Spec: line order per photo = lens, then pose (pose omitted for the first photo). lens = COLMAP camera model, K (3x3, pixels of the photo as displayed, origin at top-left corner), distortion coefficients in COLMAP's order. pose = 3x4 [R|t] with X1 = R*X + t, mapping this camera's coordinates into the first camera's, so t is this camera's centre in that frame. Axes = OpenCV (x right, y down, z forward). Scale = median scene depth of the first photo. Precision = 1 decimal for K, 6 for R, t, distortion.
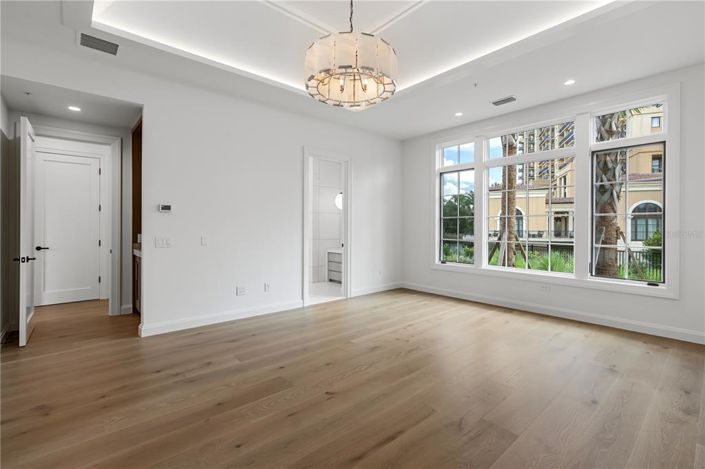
lens RADIAL K [[324.5, 0, 350.3], [0, 324.5, 225.2], [0, 0, 1]] dist [0.012421, 0.000279]
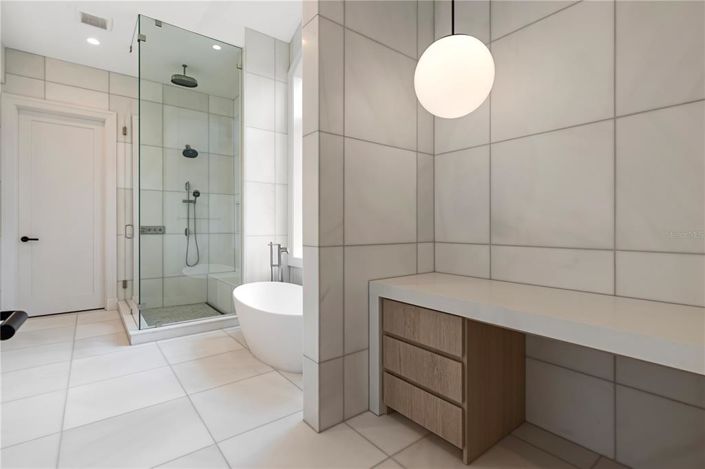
lens RADIAL K [[342.3, 0, 358.3], [0, 342.3, 225.9], [0, 0, 1]] dist [-0.000030, 0.000147]
pose [[0.998746, 0.000835, -0.050053, -0.143560], [-0.000687, 0.999995, 0.002962, 0.049710], [0.050055, -0.002924, 0.998742, 1.425462]]
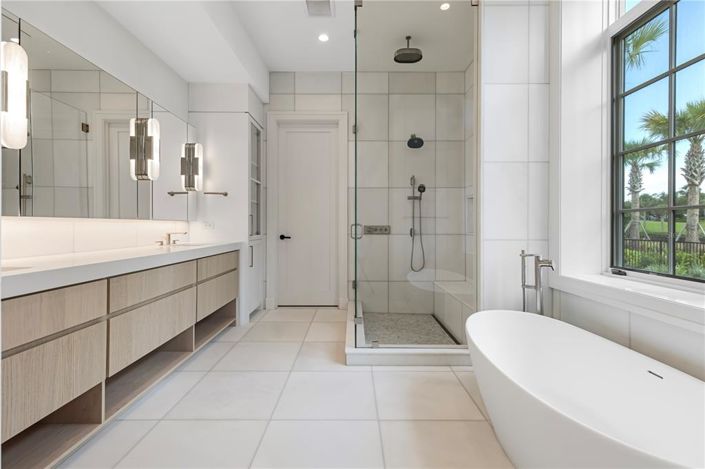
lens RADIAL K [[324.5, 0, 350.3], [0, 324.5, 225.2], [0, 0, 1]] dist [0.012421, 0.000279]
pose [[0.745888, 0.002160, -0.666068, -0.280021], [-0.000519, 0.999996, 0.002662, 0.049498], [0.666071, -0.001639, 0.745886, 1.726448]]
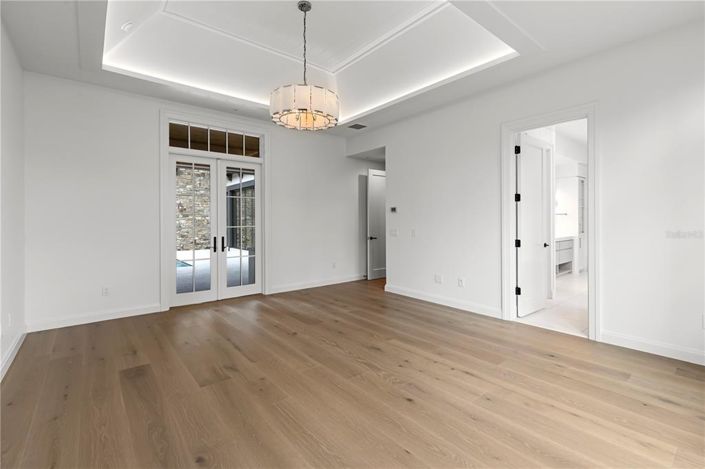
lens RADIAL K [[324.5, 0, 350.3], [0, 324.5, 225.2], [0, 0, 1]] dist [0.012421, 0.000279]
pose [[-0.052791, 0.005963, -0.998588, 0.977408], [0.009526, 0.999940, 0.005467, 0.007243], [0.998560, -0.009224, -0.052844, 0.924844]]
